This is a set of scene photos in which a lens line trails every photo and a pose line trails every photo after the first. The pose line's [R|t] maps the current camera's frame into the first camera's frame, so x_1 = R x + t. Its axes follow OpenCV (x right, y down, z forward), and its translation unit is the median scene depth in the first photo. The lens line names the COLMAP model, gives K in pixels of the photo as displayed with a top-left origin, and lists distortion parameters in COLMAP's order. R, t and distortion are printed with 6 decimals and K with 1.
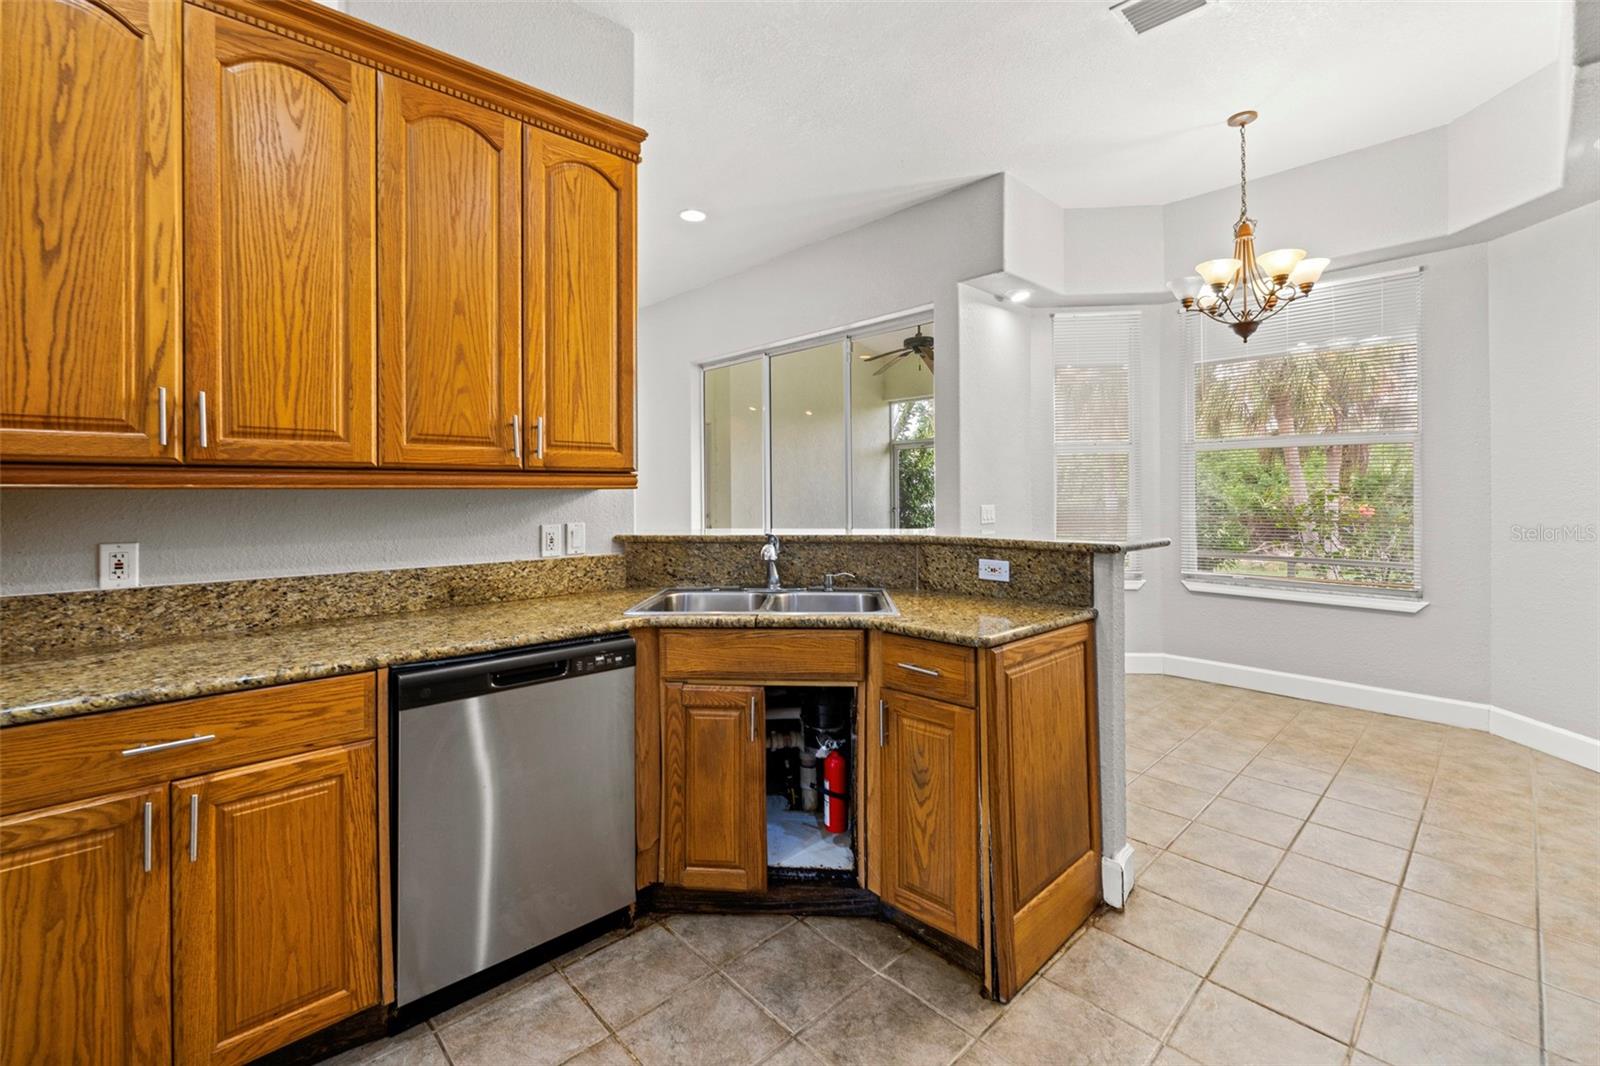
lens RADIAL K [[669.7, 0, 811.5], [0, 669.7, 490.5], [0, 0, 1]] dist [-0.002833, 0.000805]
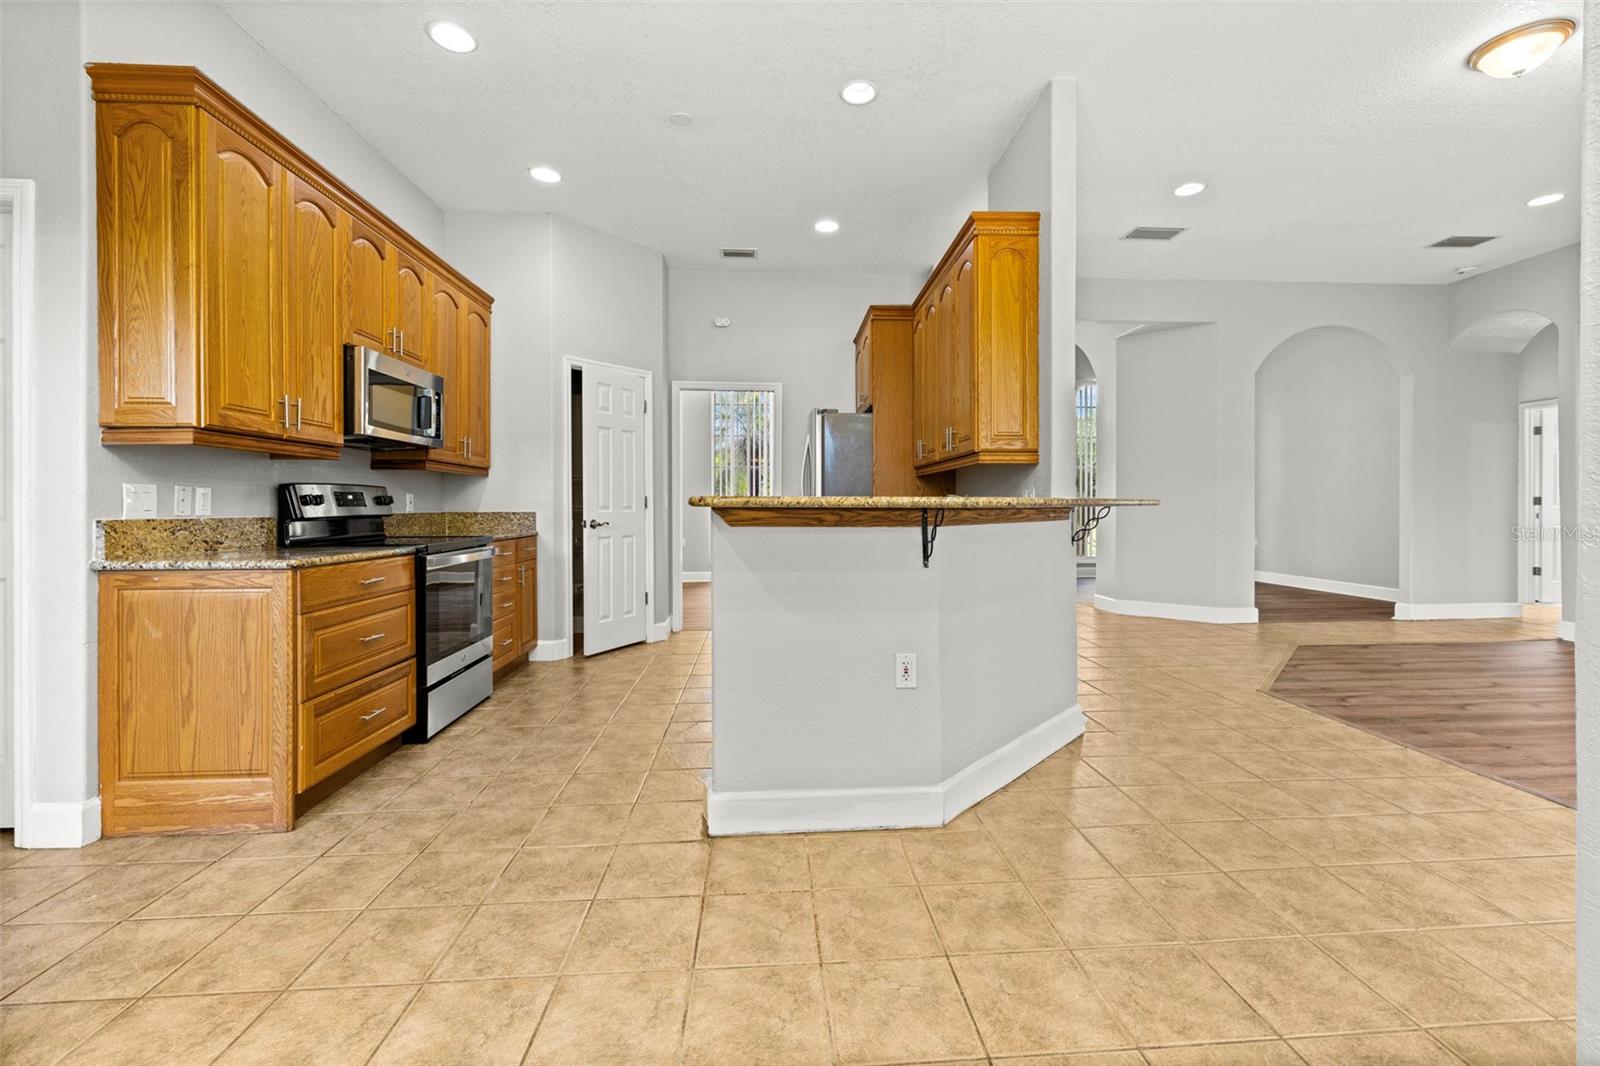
lens RADIAL K [[669.7, 0, 814.2], [0, 669.7, 508.3], [0, 0, 1]] dist [-0.002833, 0.000805]
pose [[-0.632462, 0.010598, -0.774519, 1.267134], [0.006246, 0.999944, 0.008583, 0.093030], [0.774566, 0.000591, -0.632493, 1.923718]]
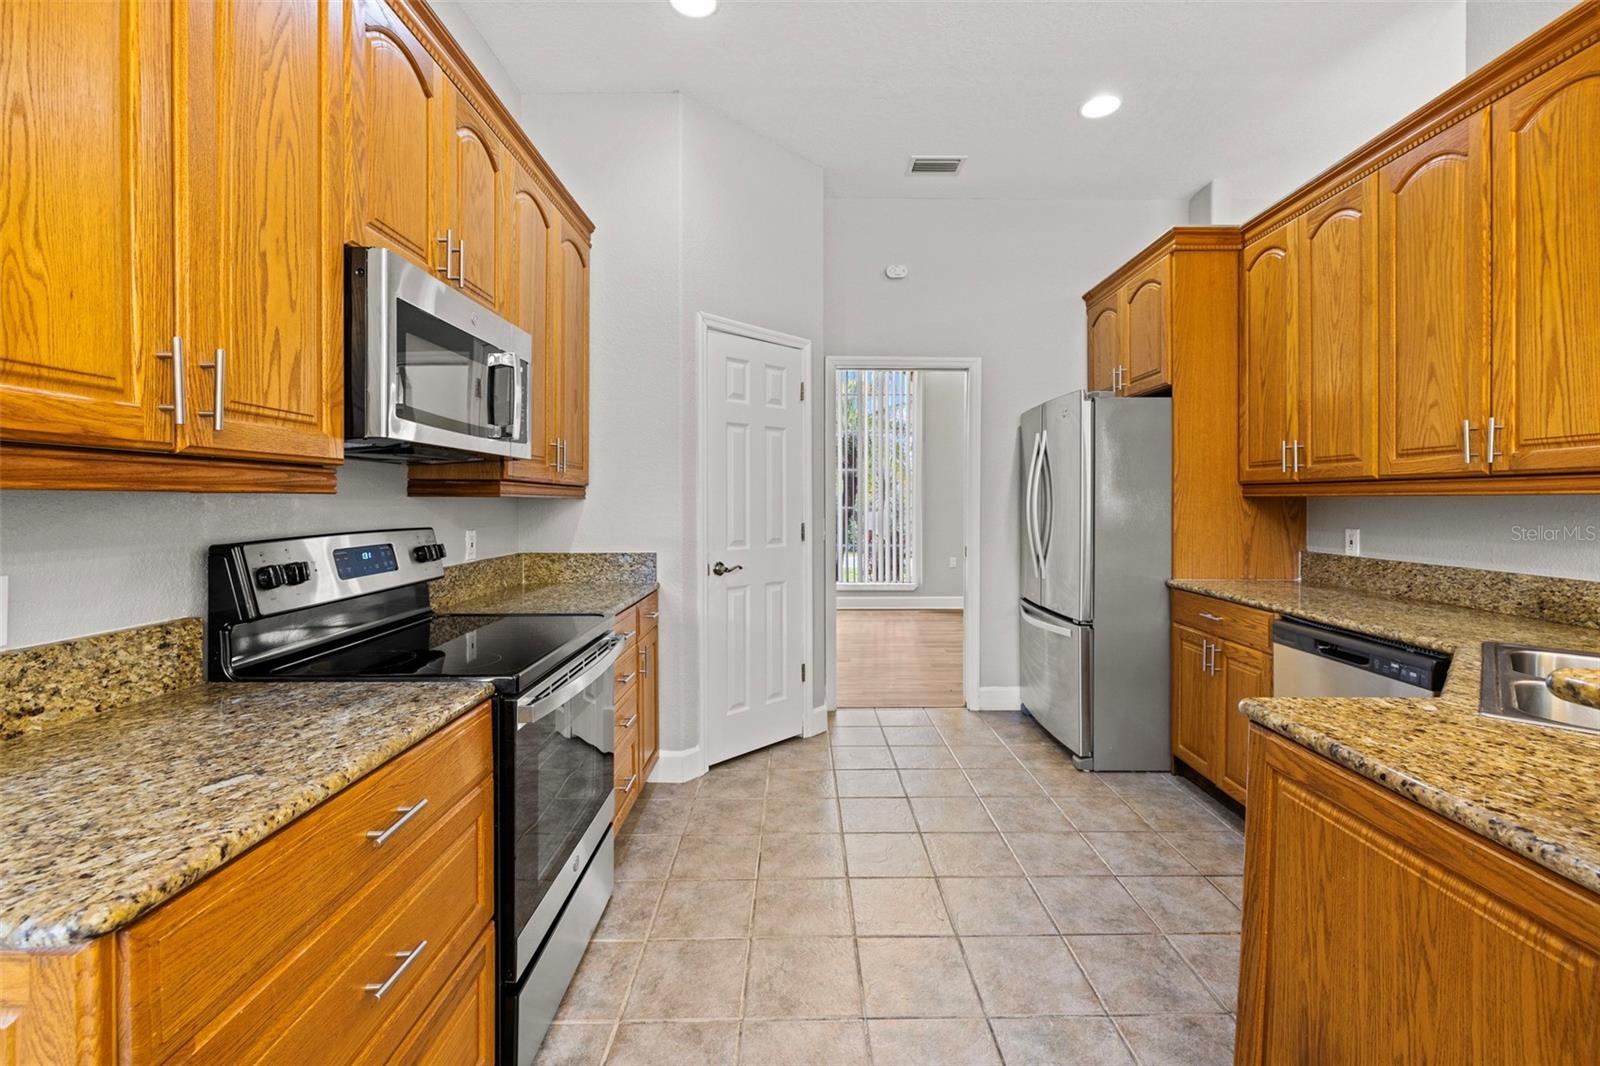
lens RADIAL K [[669.7, 0, 807.5], [0, 669.7, 503.1], [0, 0, 1]] dist [-0.002833, 0.000805]
pose [[-0.679124, 0.008331, -0.733976, 0.952523], [0.004346, 0.999964, 0.007329, -0.002565], [0.734010, 0.001787, -0.679136, 0.976109]]
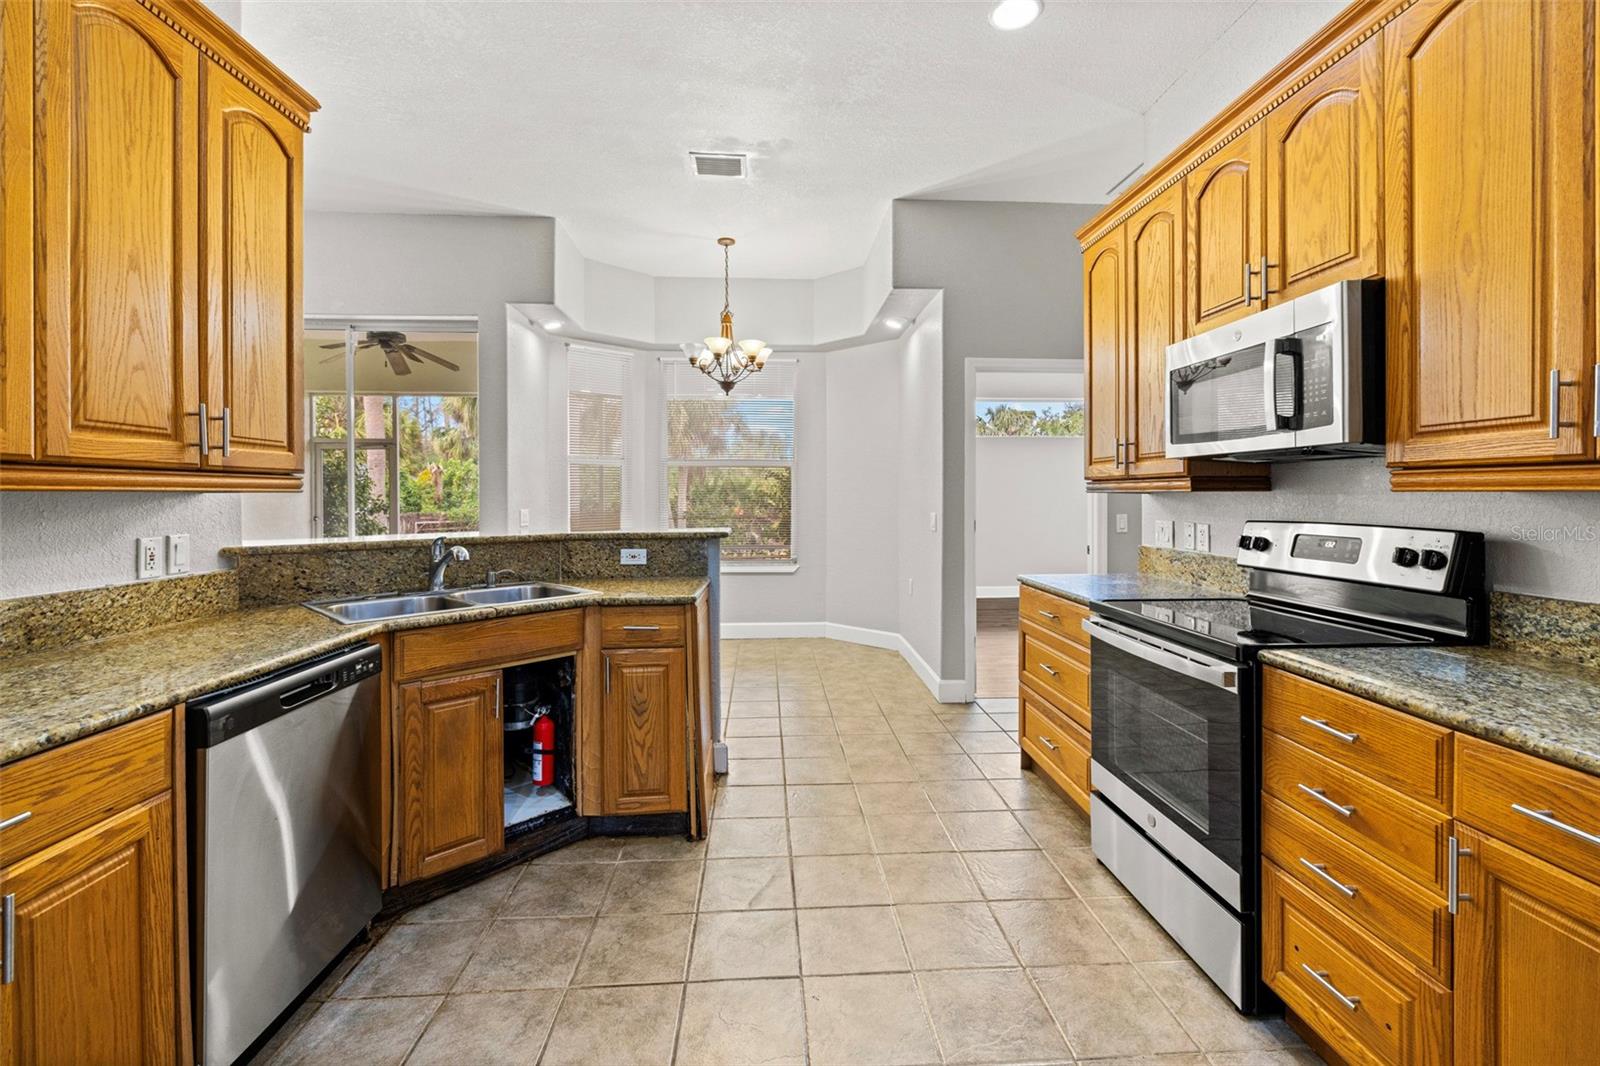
lens RADIAL K [[669.7, 0, 790.8], [0, 669.7, 499.0], [0, 0, 1]] dist [-0.002833, 0.000805]
pose [[0.655465, 0.000297, 0.755225, -0.603420], [-0.002661, 0.999995, 0.001916, 0.002964], [-0.755221, -0.003266, 0.655462, -0.105526]]
